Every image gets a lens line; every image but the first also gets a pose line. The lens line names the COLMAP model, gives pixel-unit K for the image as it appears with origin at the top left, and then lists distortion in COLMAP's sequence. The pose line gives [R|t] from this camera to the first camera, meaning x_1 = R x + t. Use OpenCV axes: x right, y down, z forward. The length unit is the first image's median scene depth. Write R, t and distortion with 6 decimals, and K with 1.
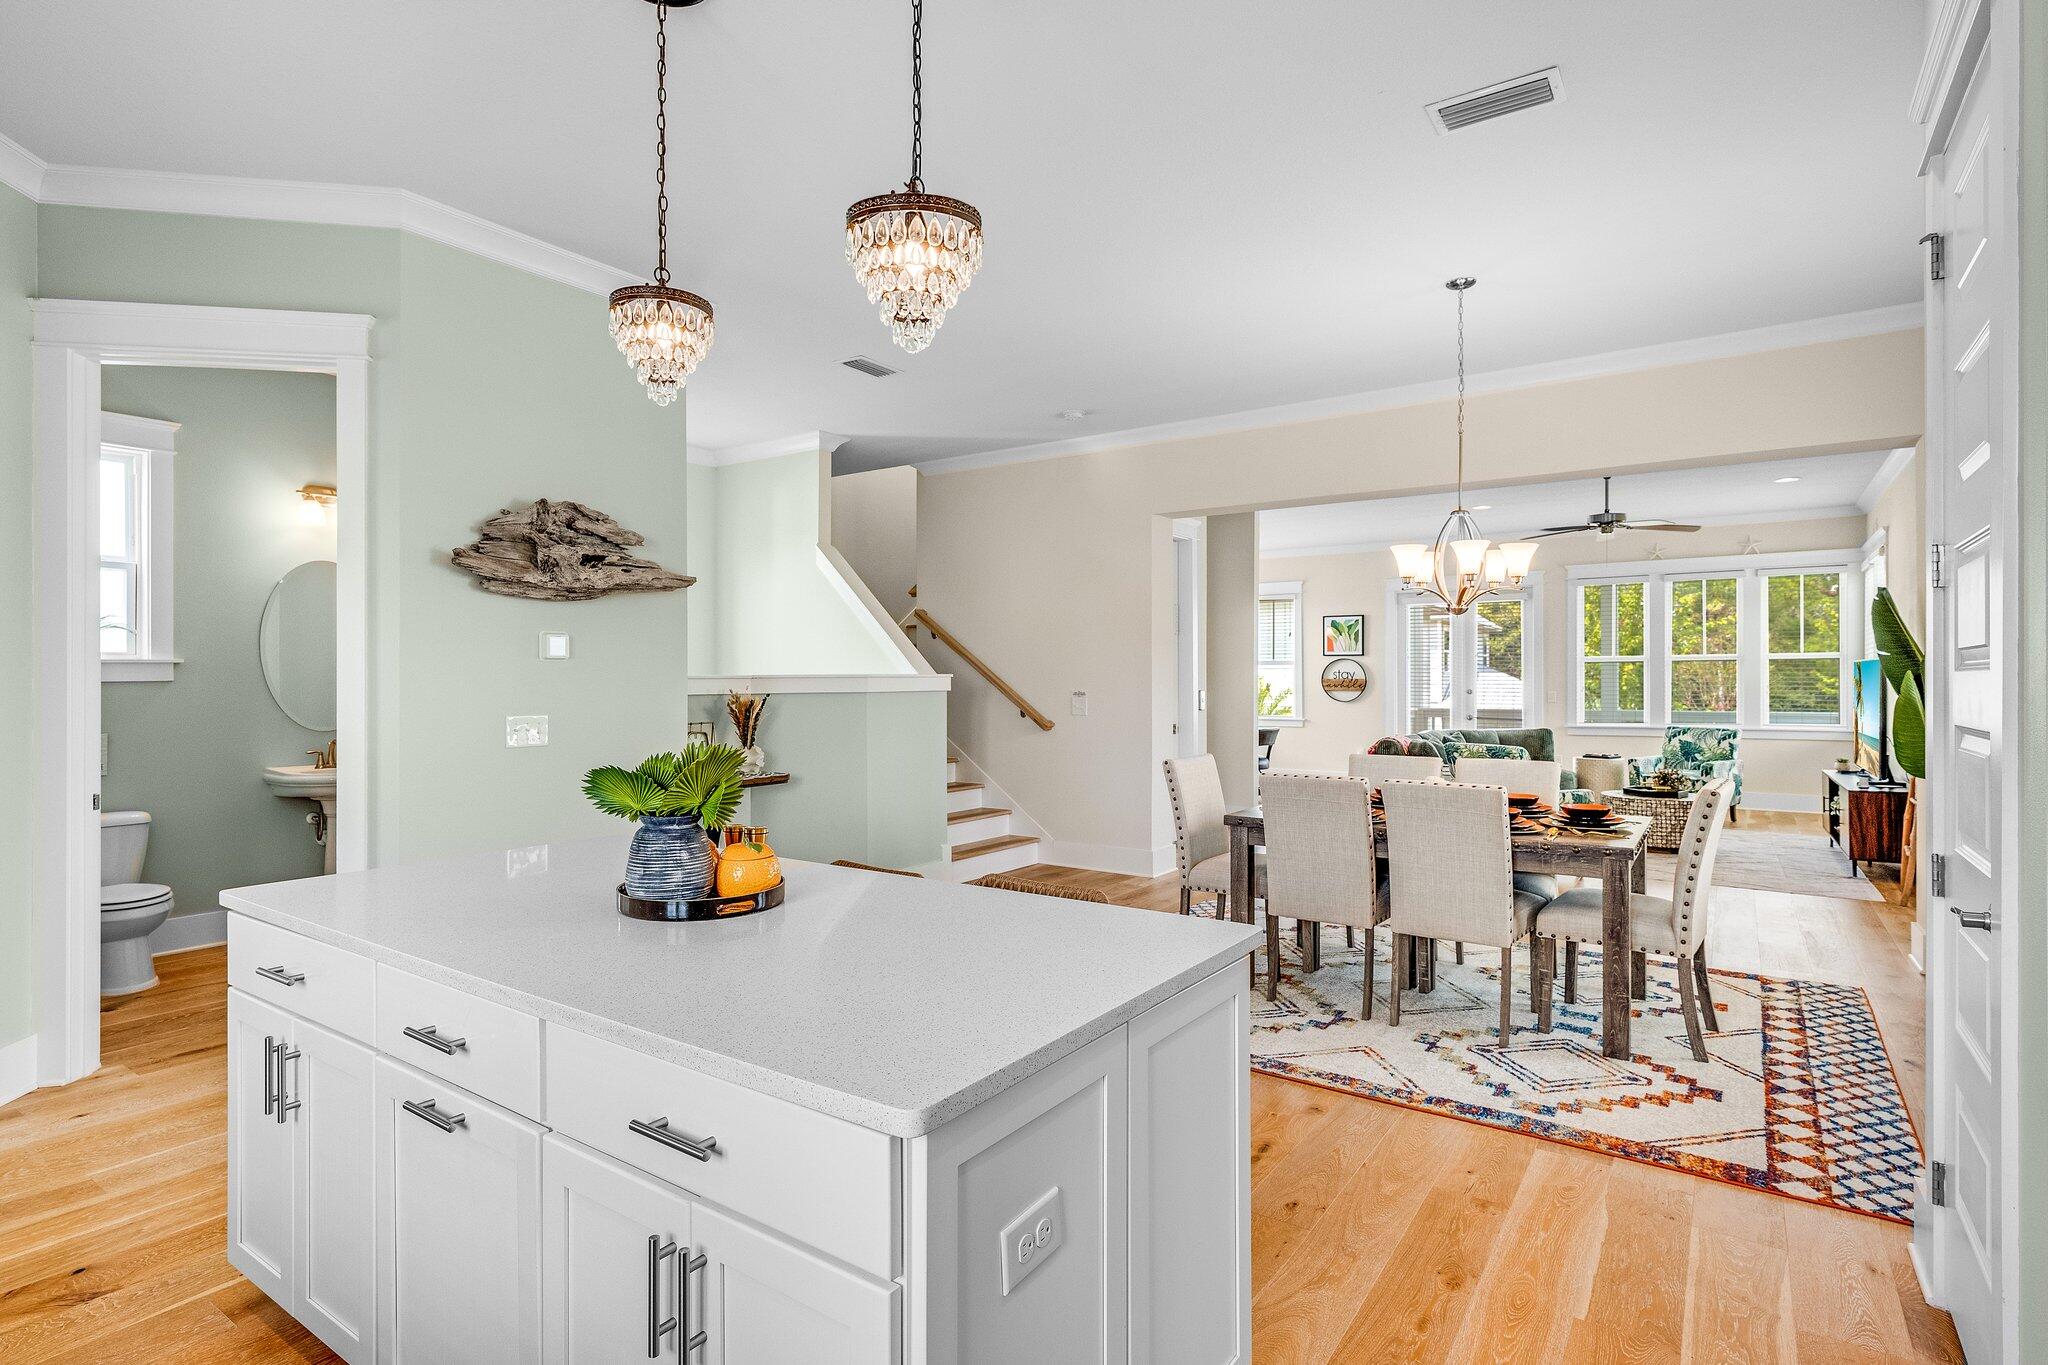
lens RADIAL K [[1028.0, 0, 1031.0], [0, 1028.0, 679.9], [0, 0, 1]] dist [-0.003452, -0.000387]
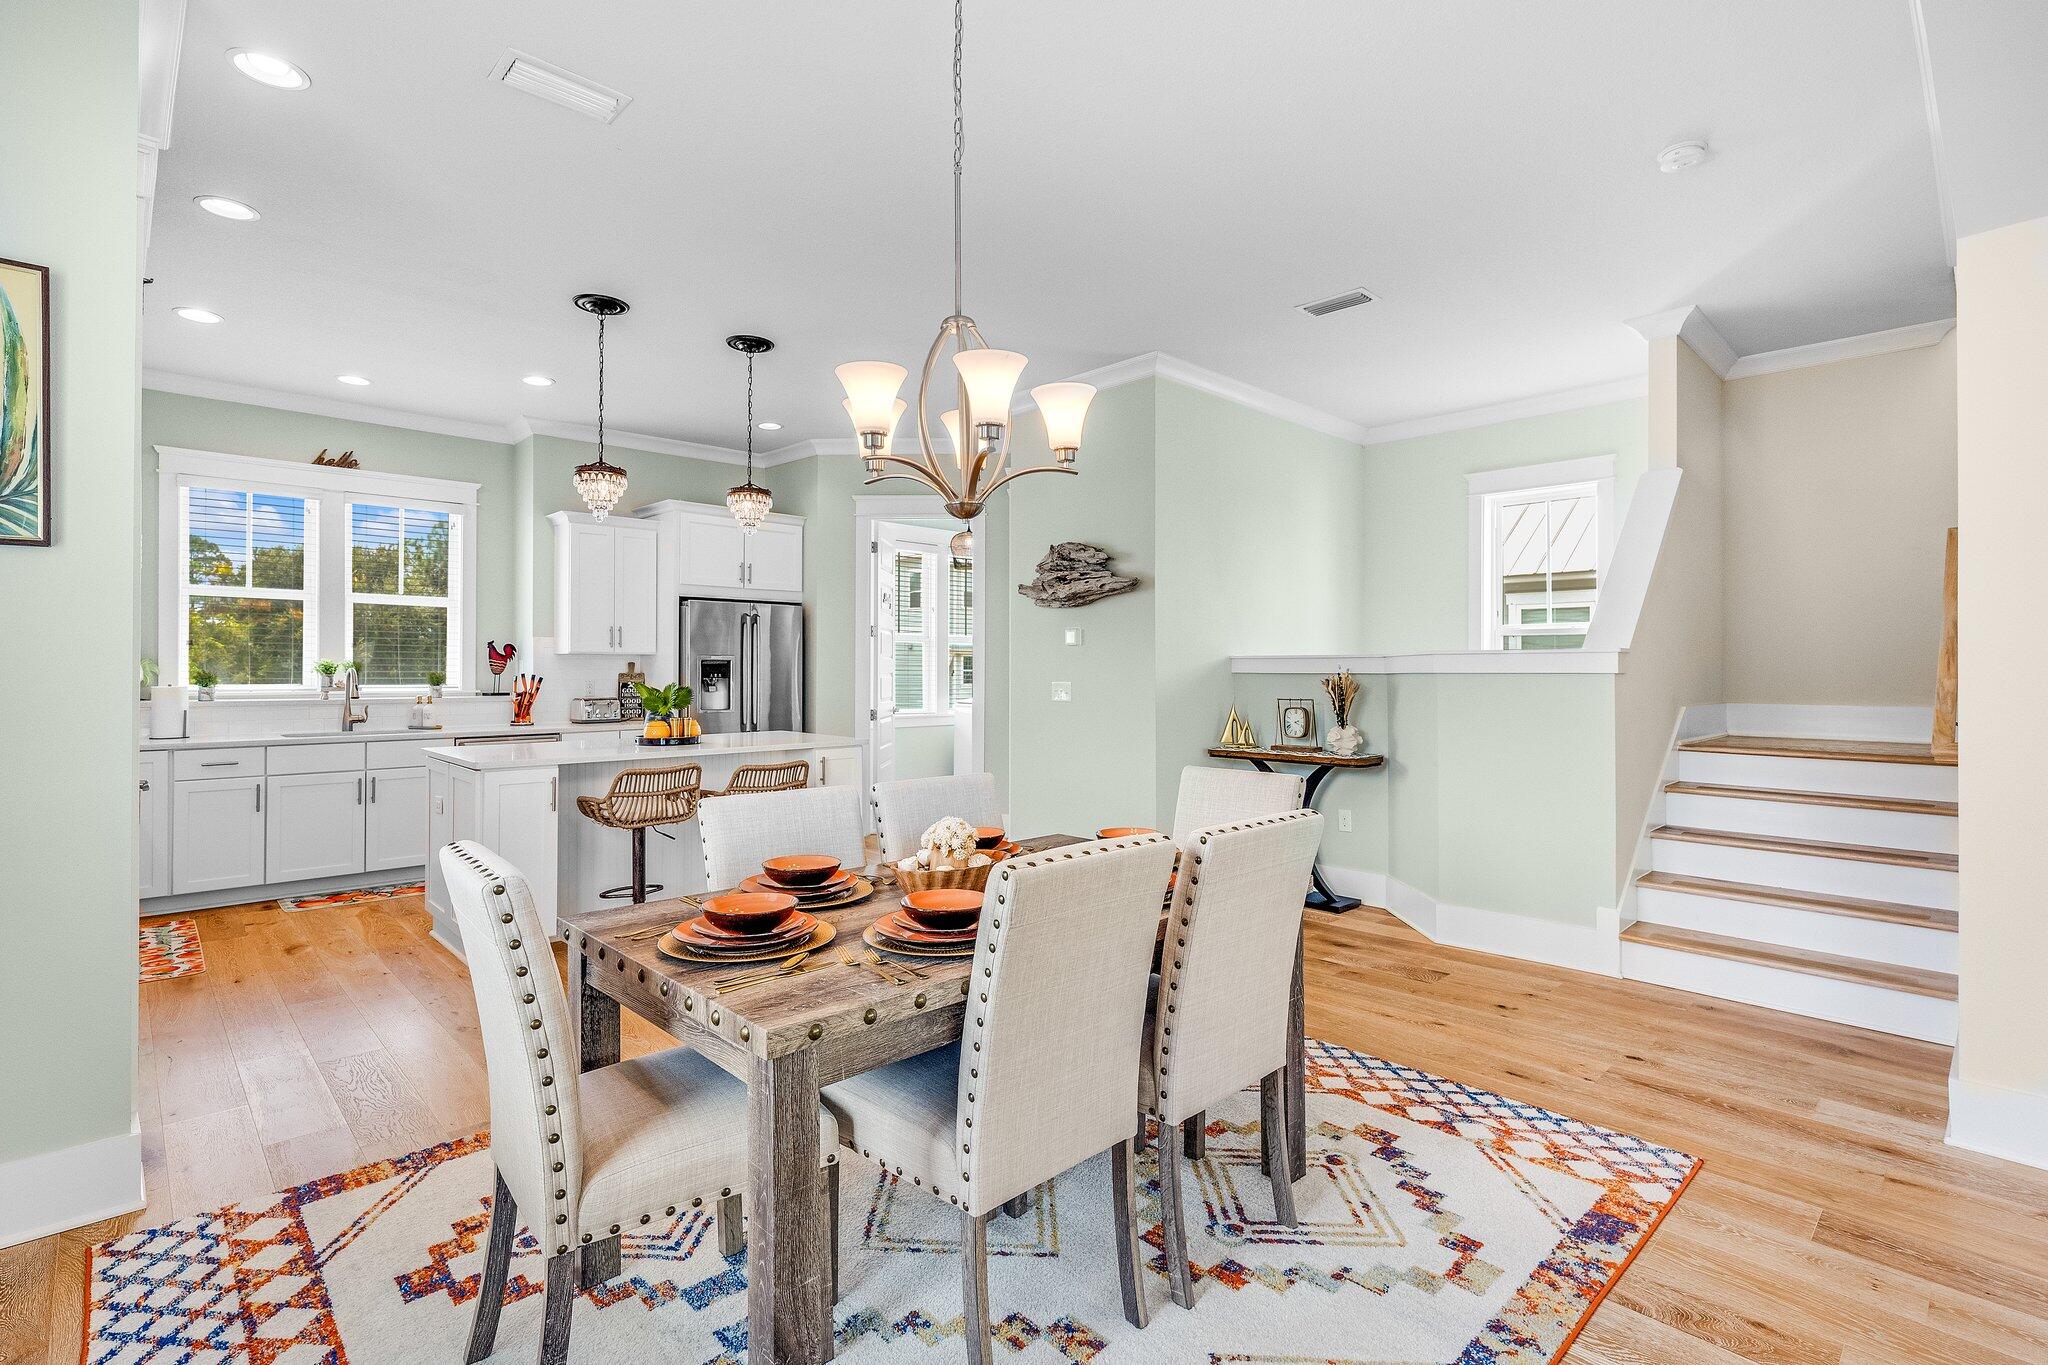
lens RADIAL K [[959.8, 0, 1023.5], [0, 959.8, 666.0], [0, 0, 1]] dist [-0.003136, 0.000288]
pose [[-0.207683, 0.000683, -0.978196, 1.305994], [0.003575, 0.999994, -0.000060, 0.014527], [0.978190, -0.003510, -0.207684, 1.669101]]
